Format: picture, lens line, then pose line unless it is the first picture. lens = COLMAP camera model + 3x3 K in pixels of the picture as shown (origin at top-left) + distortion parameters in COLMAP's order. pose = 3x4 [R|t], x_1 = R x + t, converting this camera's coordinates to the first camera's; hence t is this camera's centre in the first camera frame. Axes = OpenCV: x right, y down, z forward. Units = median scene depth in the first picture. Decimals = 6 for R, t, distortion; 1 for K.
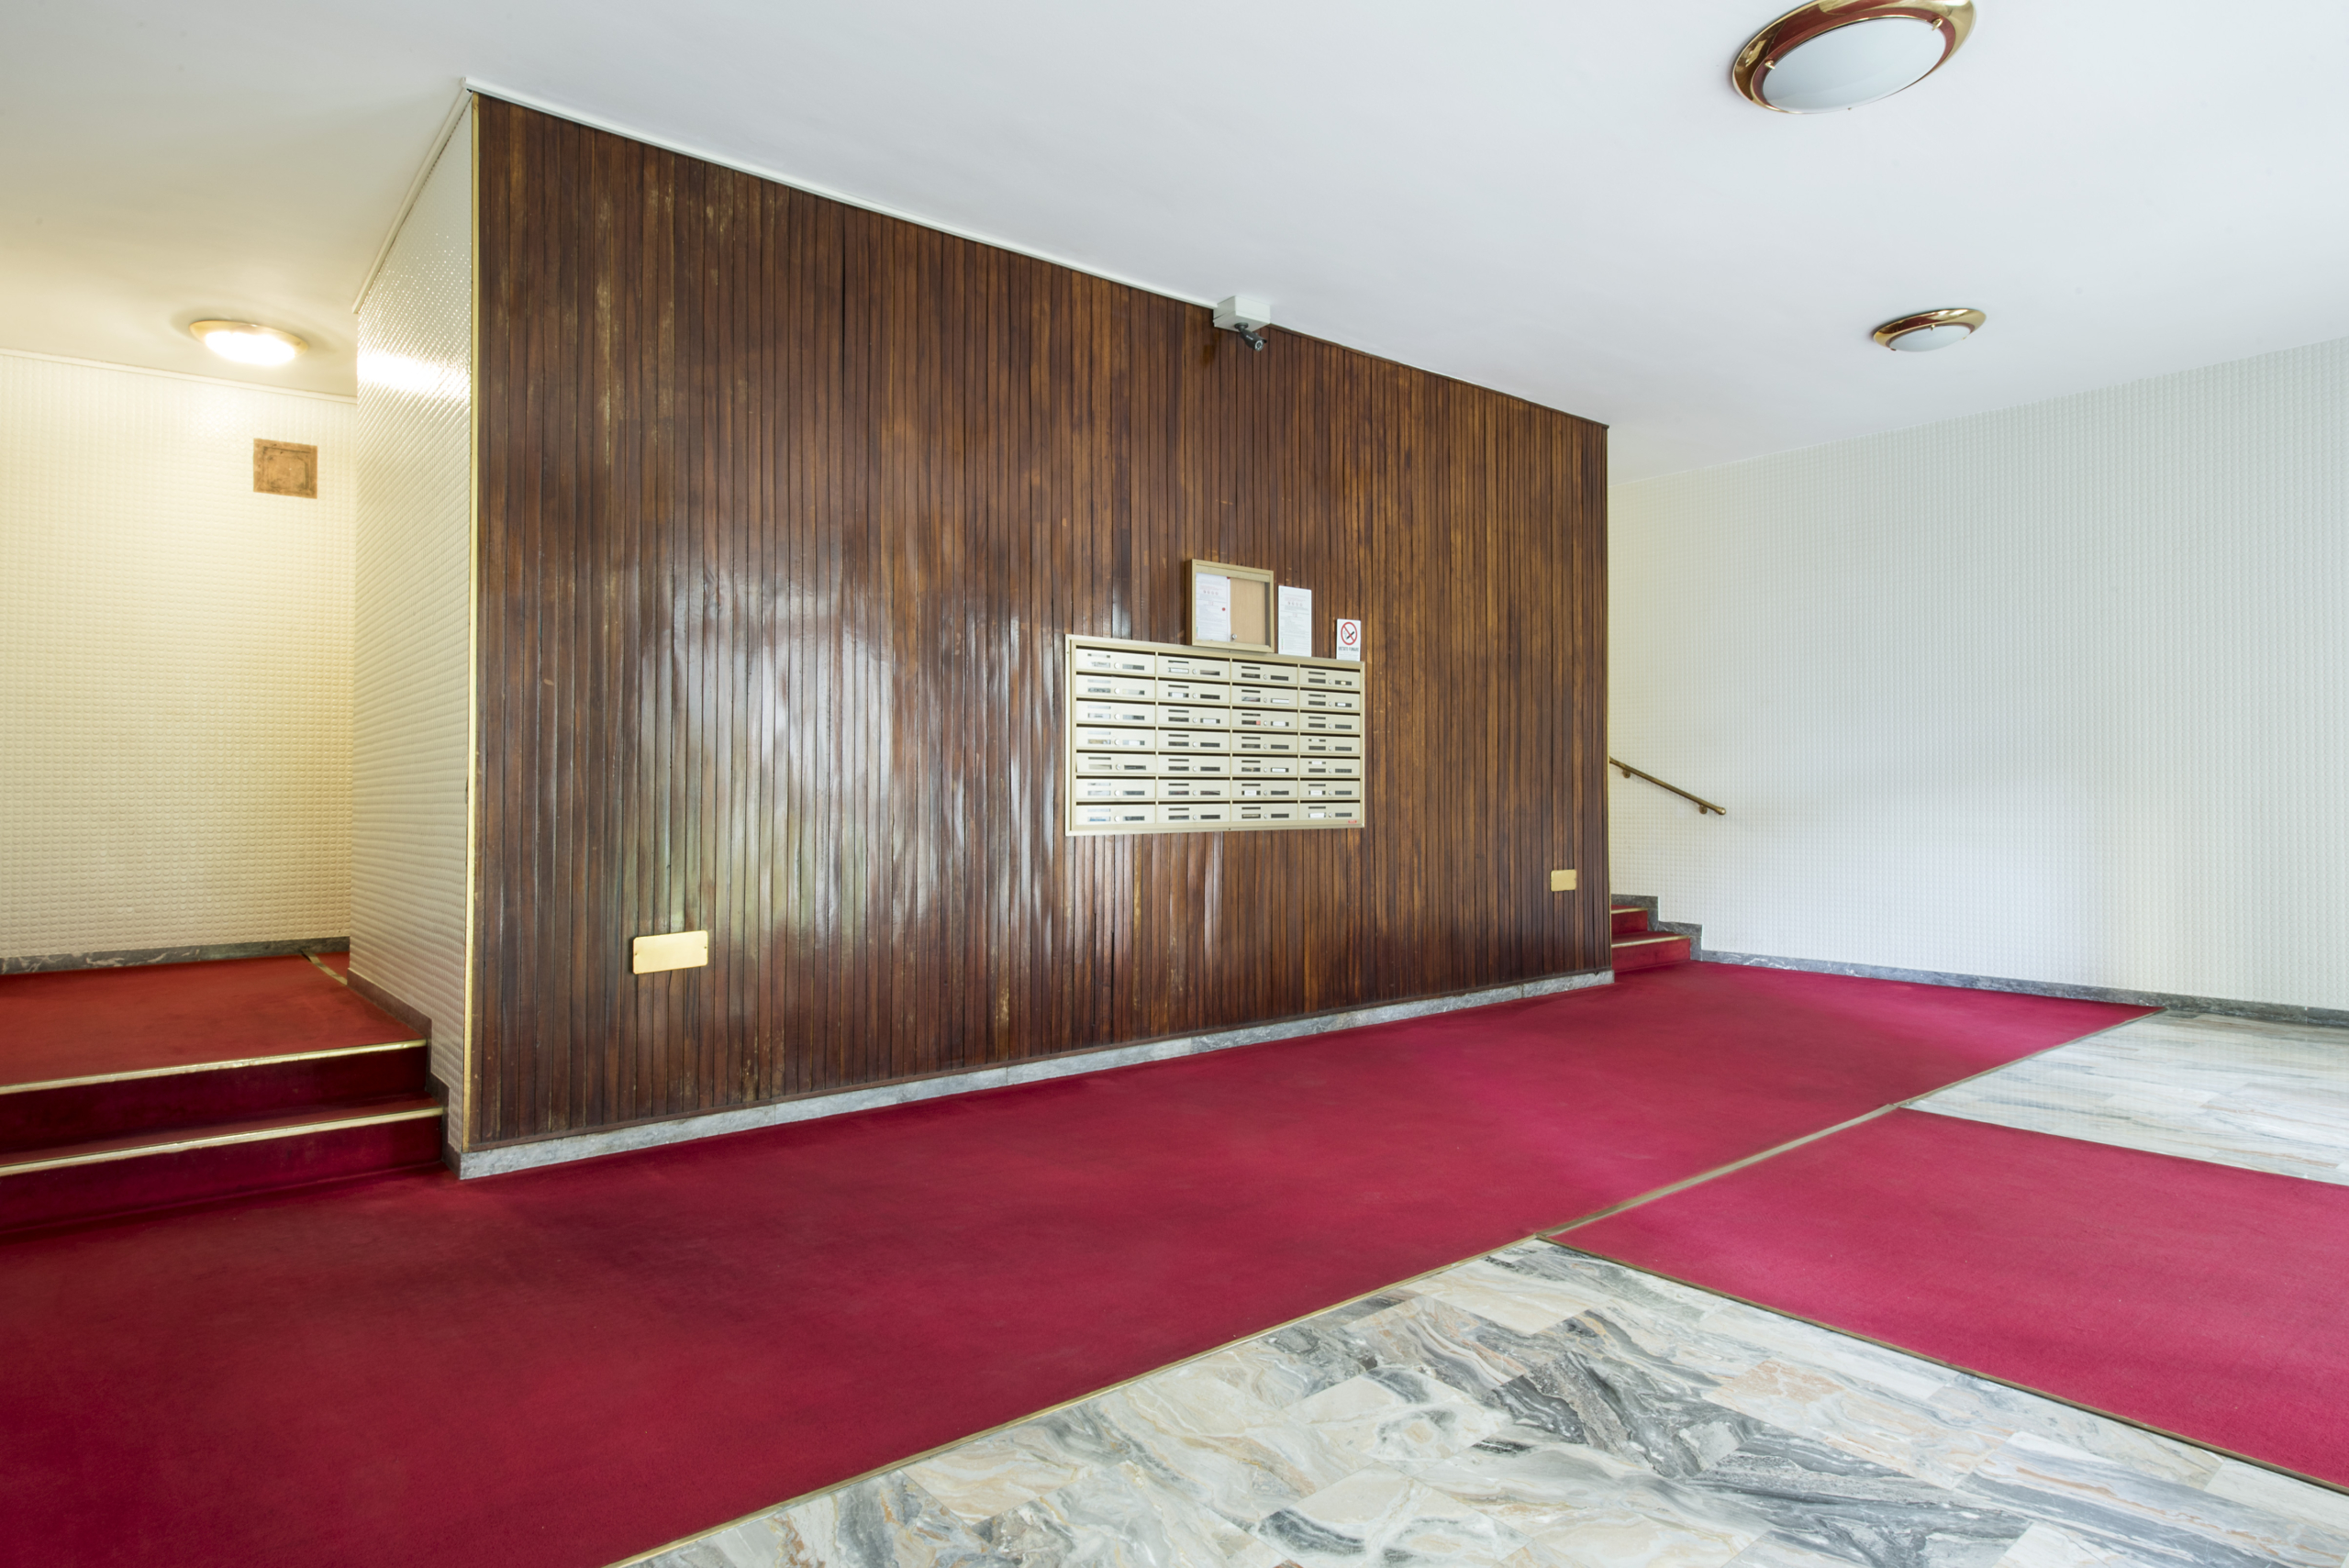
lens RADIAL K [[1352.2, 0, 1174.5], [0, 1352.2, 784.0], [0, 0, 1]] dist [0.000594, -0.003060]
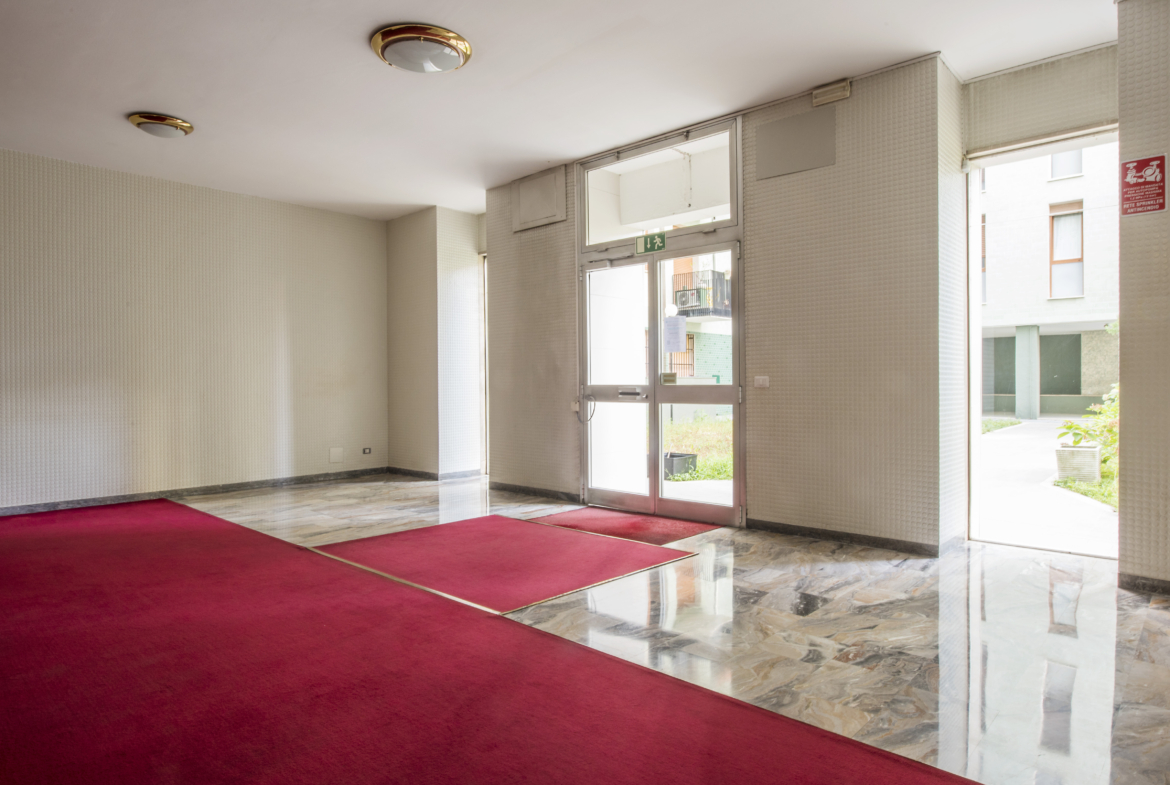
lens RADIAL K [[673.5, 0, 585.0], [0, 673.5, 392.5], [0, 0, 1]] dist [0.000594, -0.003060]
pose [[-0.126619, -0.009481, 0.991906, -1.097341], [0.001361, 0.999952, 0.009731, -0.013235], [-0.991951, 0.002582, -0.126600, 1.465176]]
